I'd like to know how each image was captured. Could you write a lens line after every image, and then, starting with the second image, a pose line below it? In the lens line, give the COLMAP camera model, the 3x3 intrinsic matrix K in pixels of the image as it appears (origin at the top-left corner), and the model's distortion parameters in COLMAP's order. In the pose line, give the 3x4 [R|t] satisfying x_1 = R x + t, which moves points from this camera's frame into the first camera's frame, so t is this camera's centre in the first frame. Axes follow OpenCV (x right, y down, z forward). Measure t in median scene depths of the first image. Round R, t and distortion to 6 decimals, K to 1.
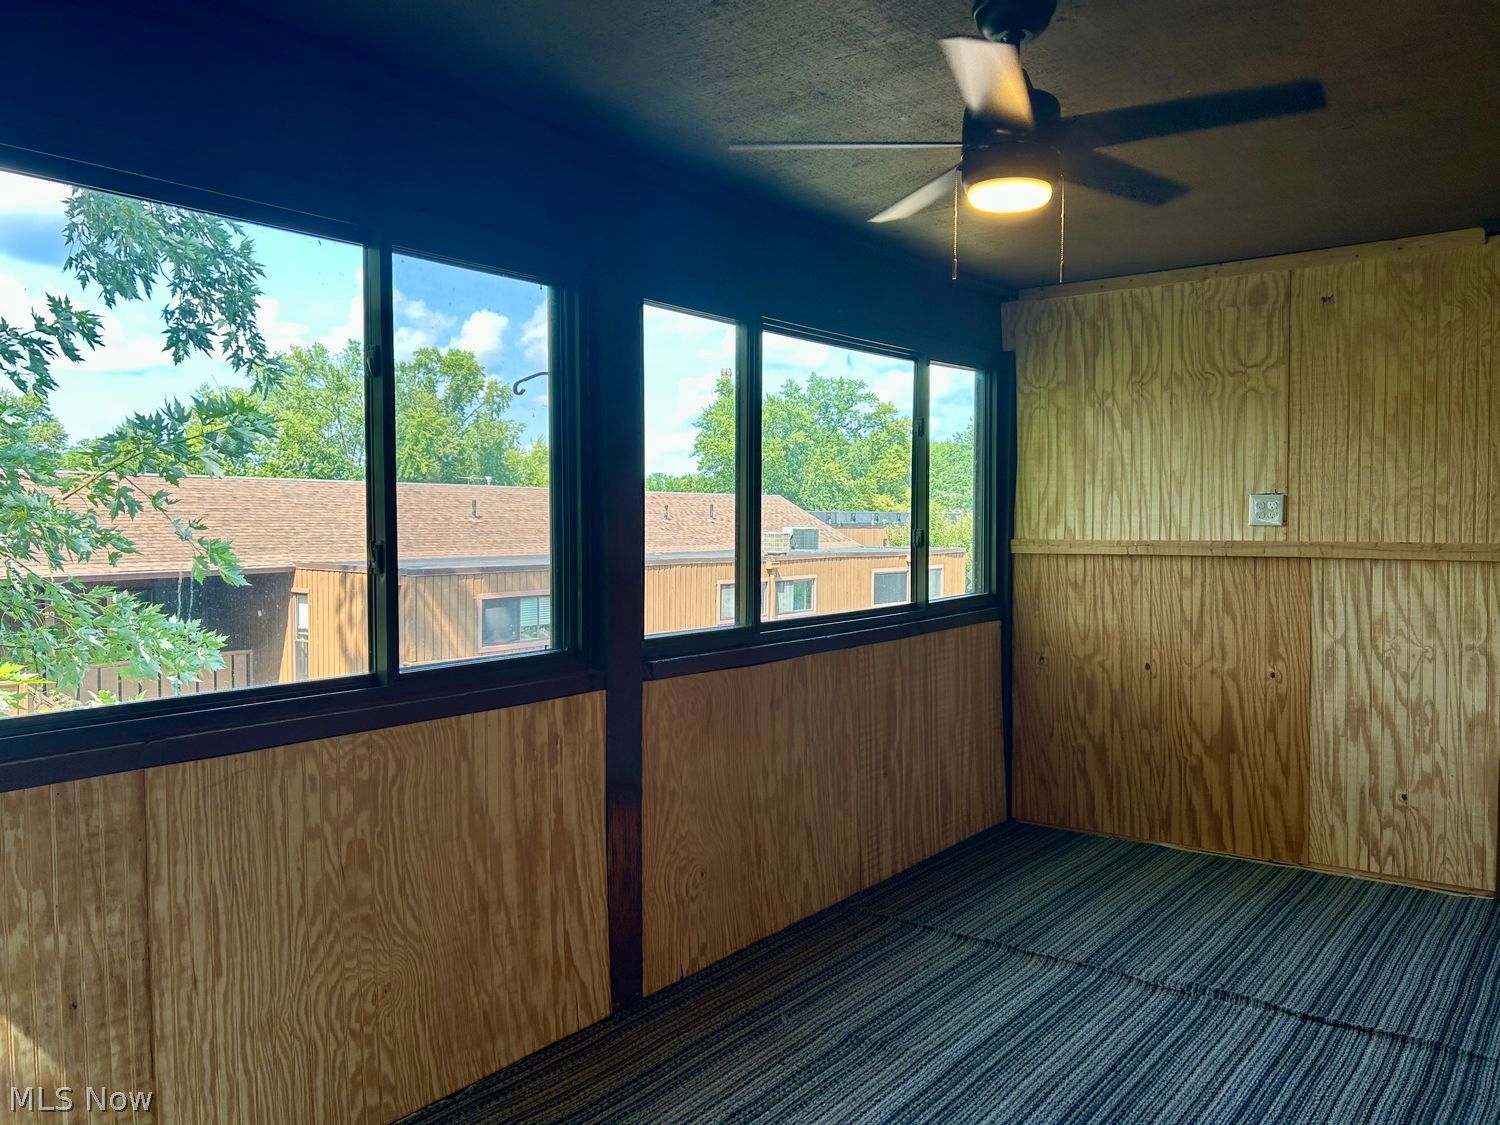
lens RADIAL K [[1121.3, 0, 749.3], [0, 1121.3, 564.9], [0, 0, 1]] dist [0.057688, -0.066112]
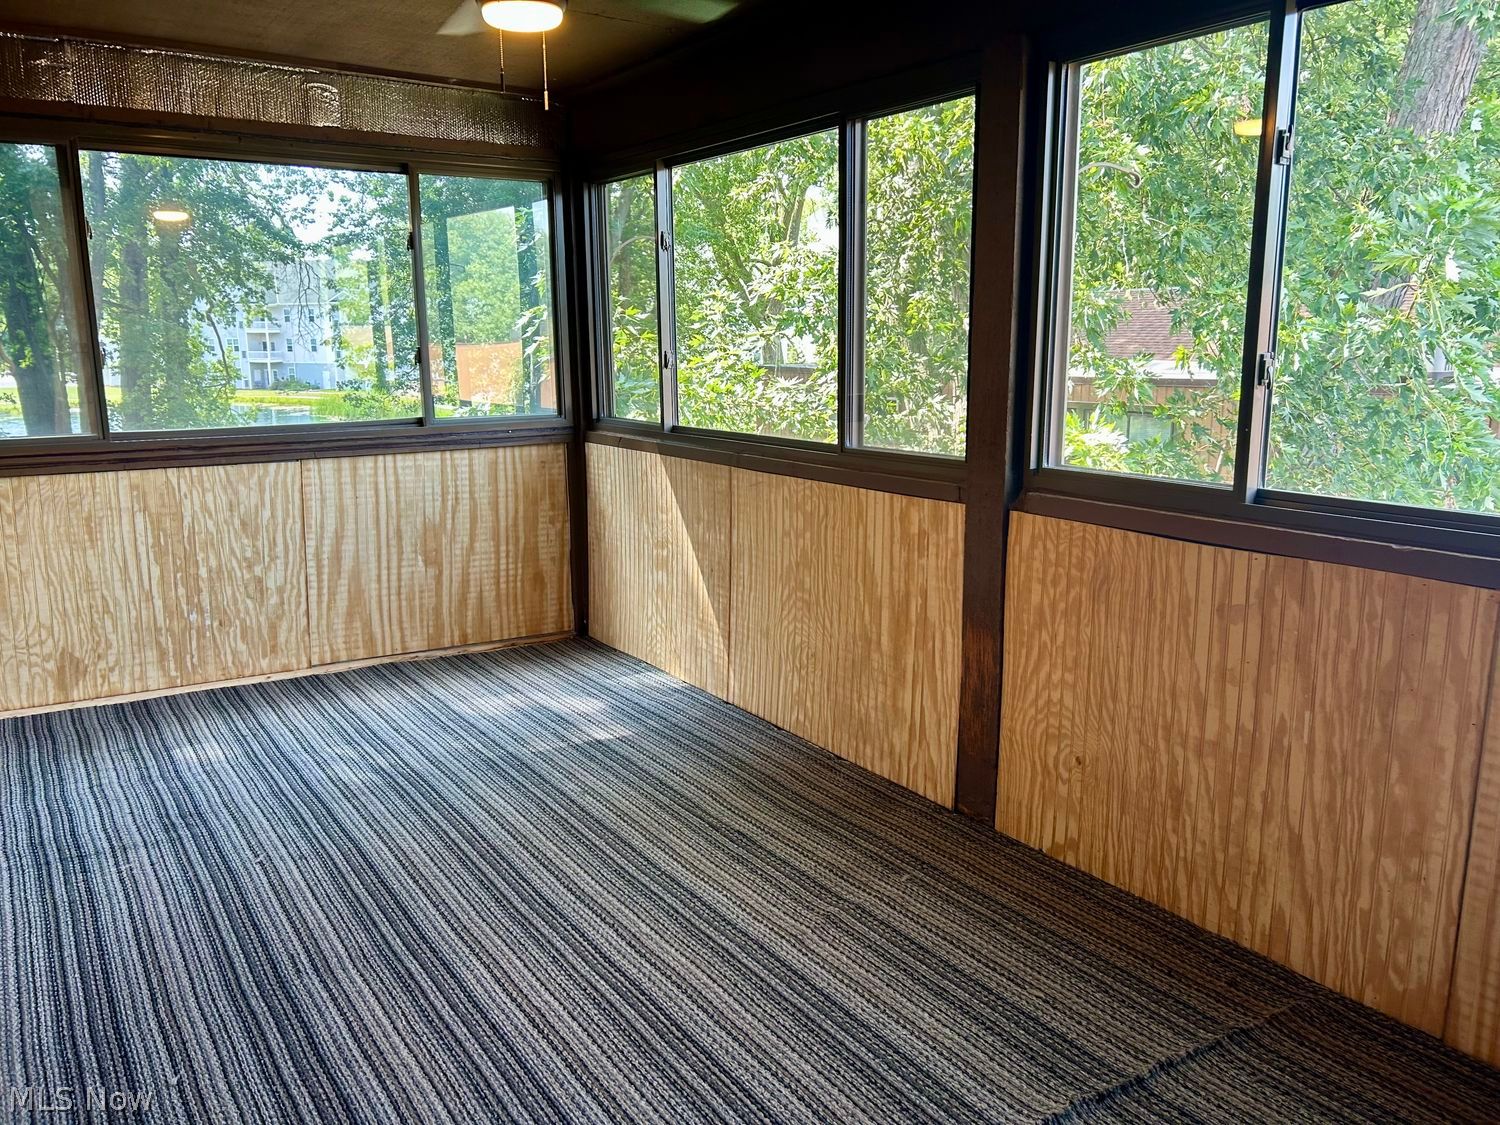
lens RADIAL K [[1121.3, 0, 746.7], [0, 1121.3, 553.7], [0, 0, 1]] dist [0.057688, -0.066112]
pose [[-0.290728, 0.190789, -0.937591, 0.886906], [-0.034505, 0.977190, 0.209546, -0.050160], [0.956183, 0.093273, -0.277514, 1.101918]]
